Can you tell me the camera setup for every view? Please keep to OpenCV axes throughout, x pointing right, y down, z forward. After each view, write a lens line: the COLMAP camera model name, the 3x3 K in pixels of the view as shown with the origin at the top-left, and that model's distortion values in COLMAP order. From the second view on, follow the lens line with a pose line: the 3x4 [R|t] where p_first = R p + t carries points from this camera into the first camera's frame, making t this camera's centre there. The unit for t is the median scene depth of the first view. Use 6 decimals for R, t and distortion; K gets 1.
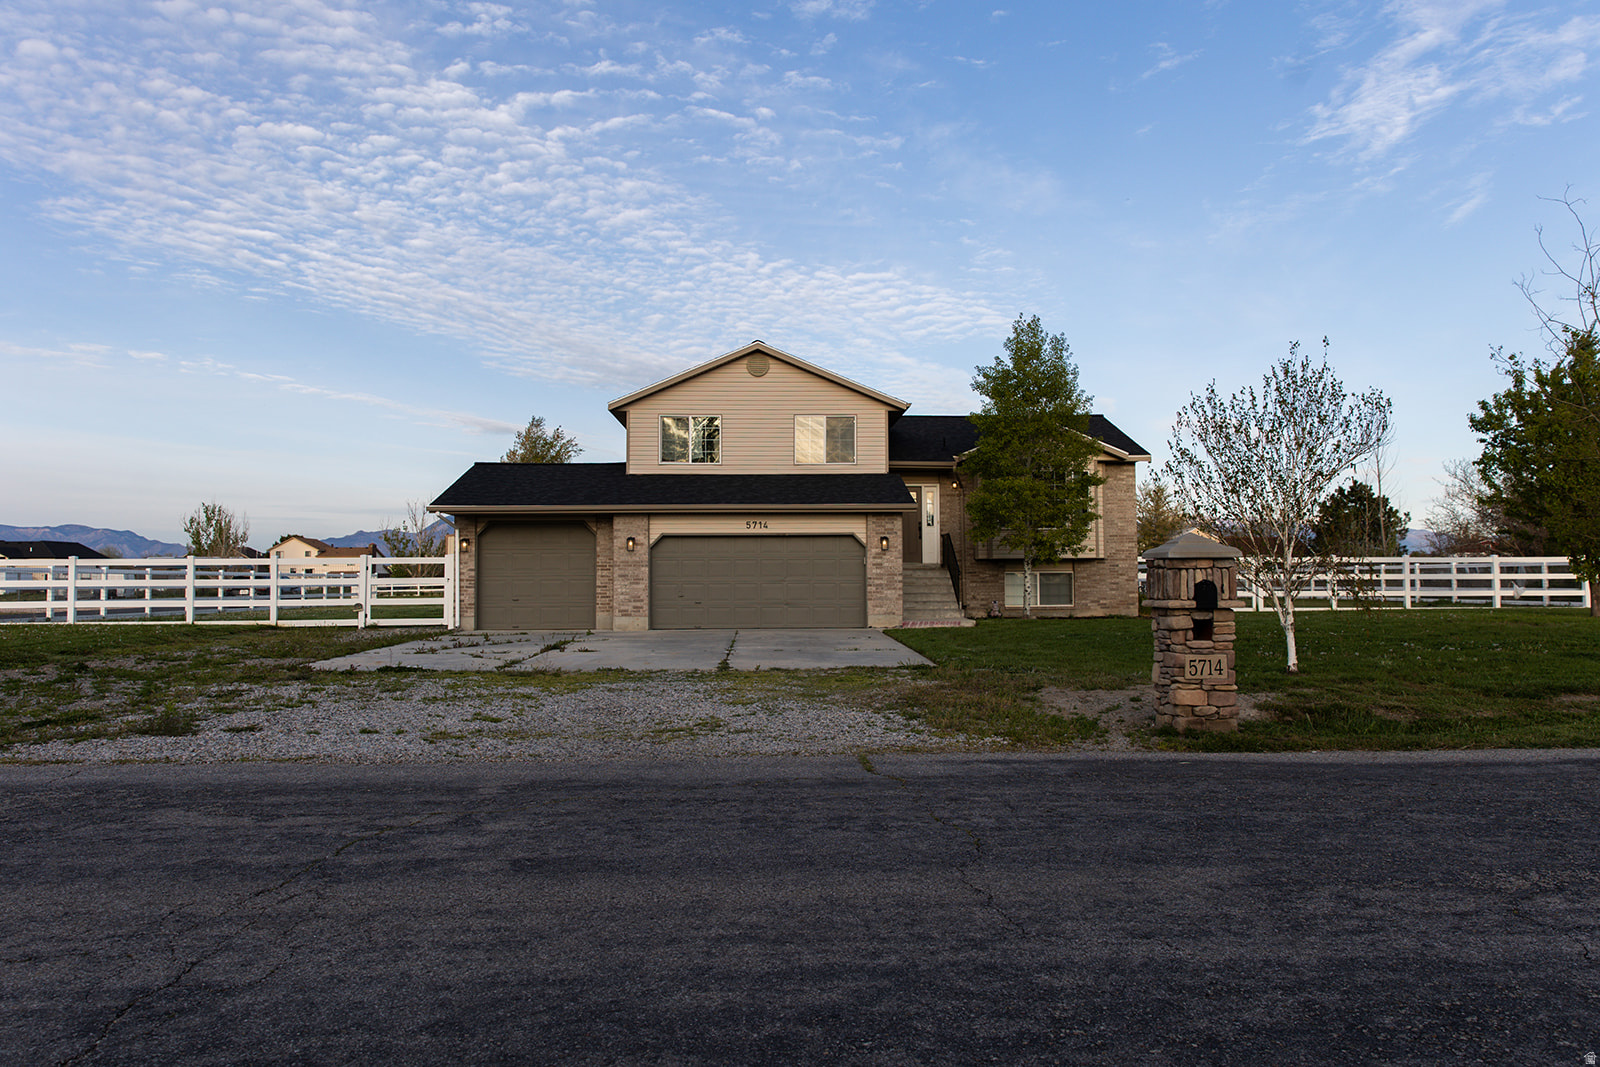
lens RADIAL K [[1101.2, 0, 794.7], [0, 1101.2, 535.3], [0, 0, 1]] dist [0.007007, 0.004470]
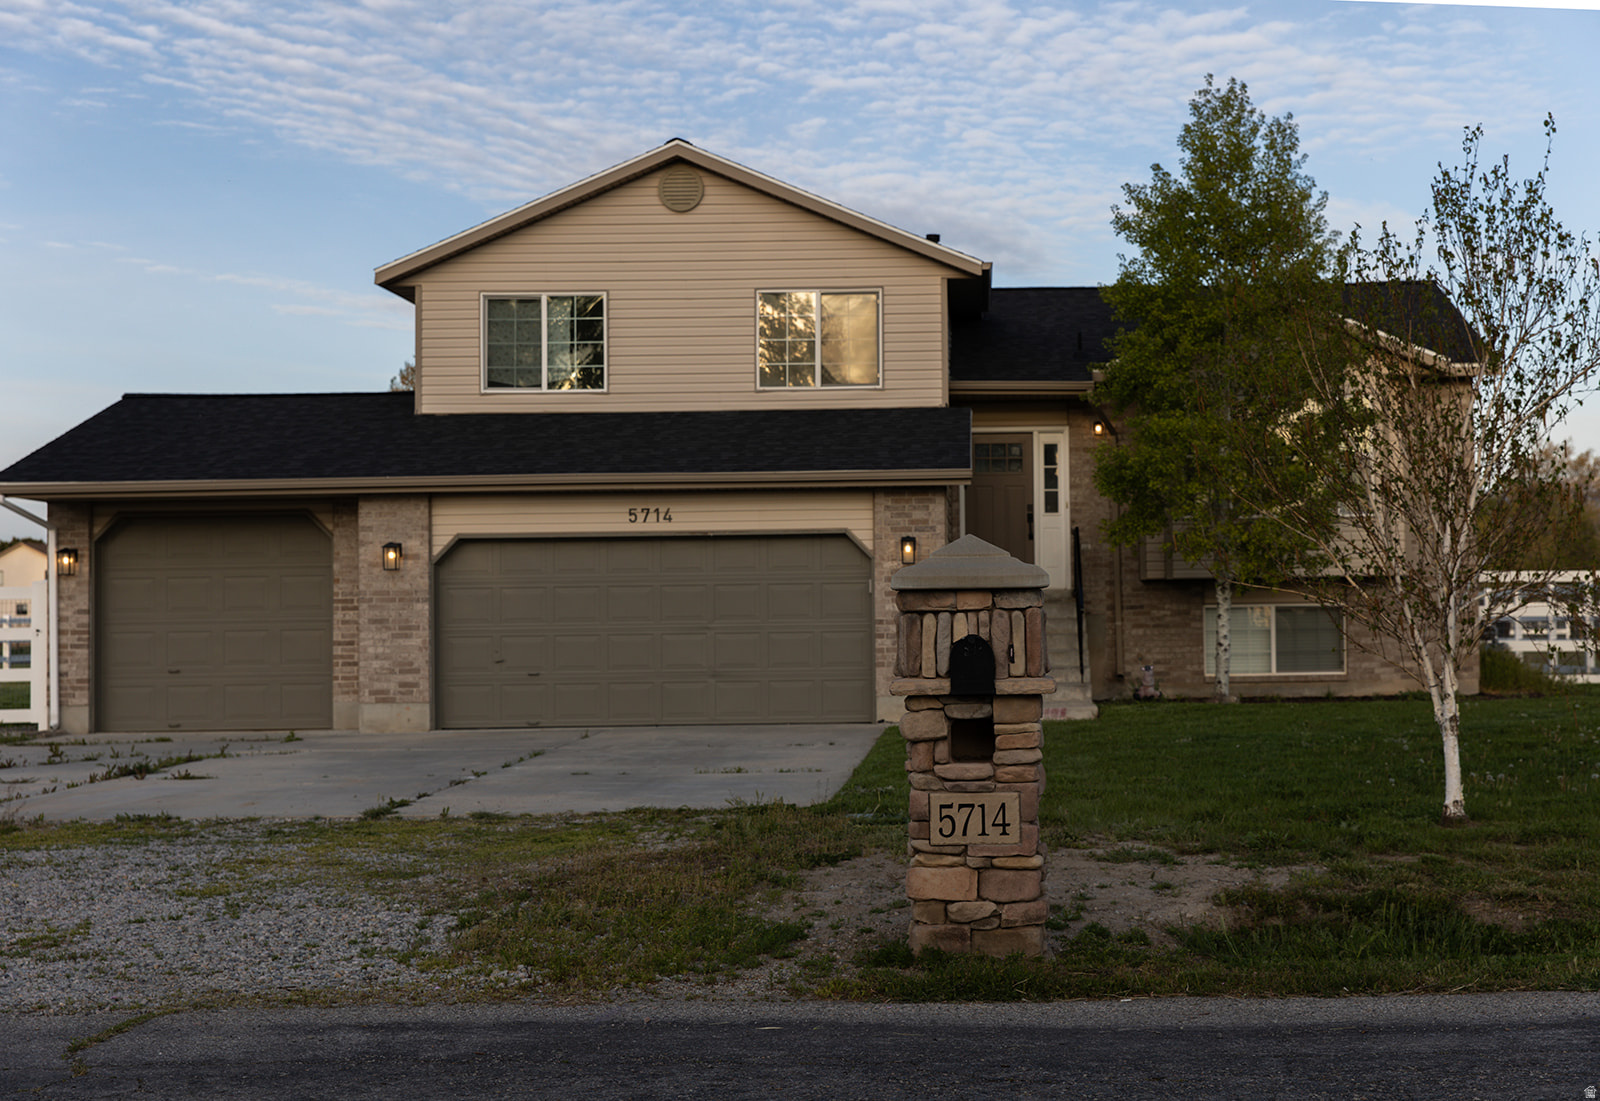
lens RADIAL K [[2213.8, 0, 980.9], [0, 2213.8, 546.7], [0, 0, 1]] dist [-0.001688, 0.018673]
pose [[0.999419, -0.009244, -0.032795, 0.143934], [0.009514, 0.999922, 0.008072, -0.001797], [0.032718, -0.008380, 0.999429, 0.017958]]
